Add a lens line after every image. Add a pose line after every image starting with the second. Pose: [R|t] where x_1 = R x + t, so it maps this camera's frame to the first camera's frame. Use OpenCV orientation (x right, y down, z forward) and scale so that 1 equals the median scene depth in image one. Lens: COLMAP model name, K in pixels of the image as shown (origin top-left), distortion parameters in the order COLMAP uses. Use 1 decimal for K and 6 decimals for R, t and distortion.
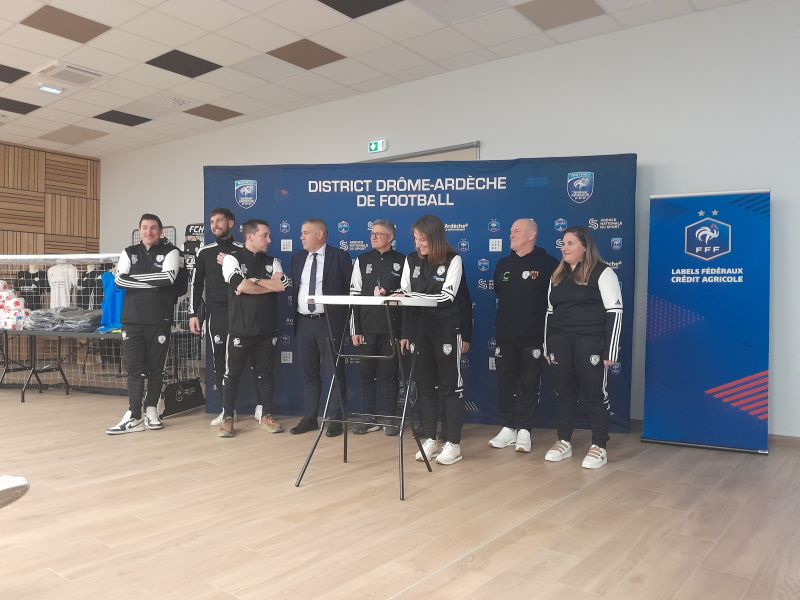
lens RADIAL K [[627.9, 0, 399.7], [0, 627.9, 308.7], [0, 0, 1]] dist [0.095134, -0.195888]
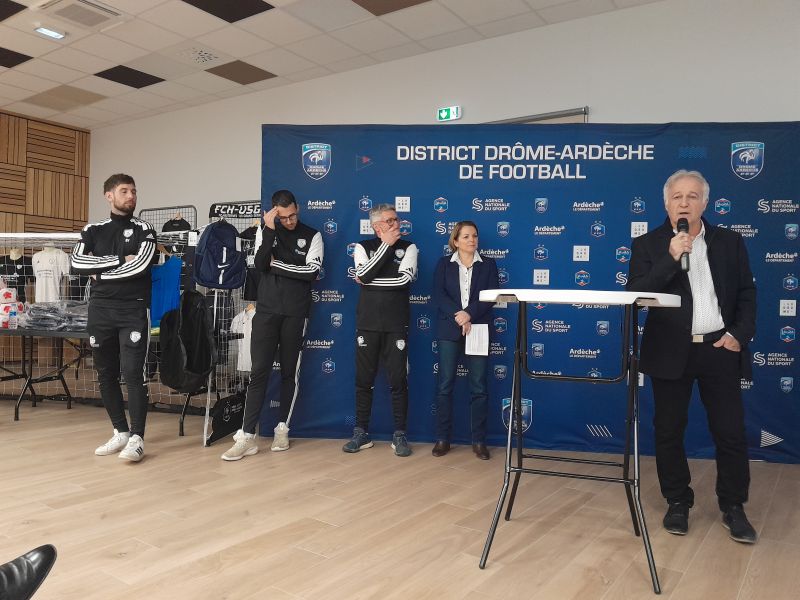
lens RADIAL K [[619.3, 0, 391.0], [0, 619.3, 307.2], [0, 0, 1]] dist [0.117942, -0.254505]
pose [[0.998175, 0.012712, 0.059031, -0.202754], [-0.012811, 0.999917, 0.001298, -0.000052], [-0.059010, -0.002052, 0.998255, 0.223140]]
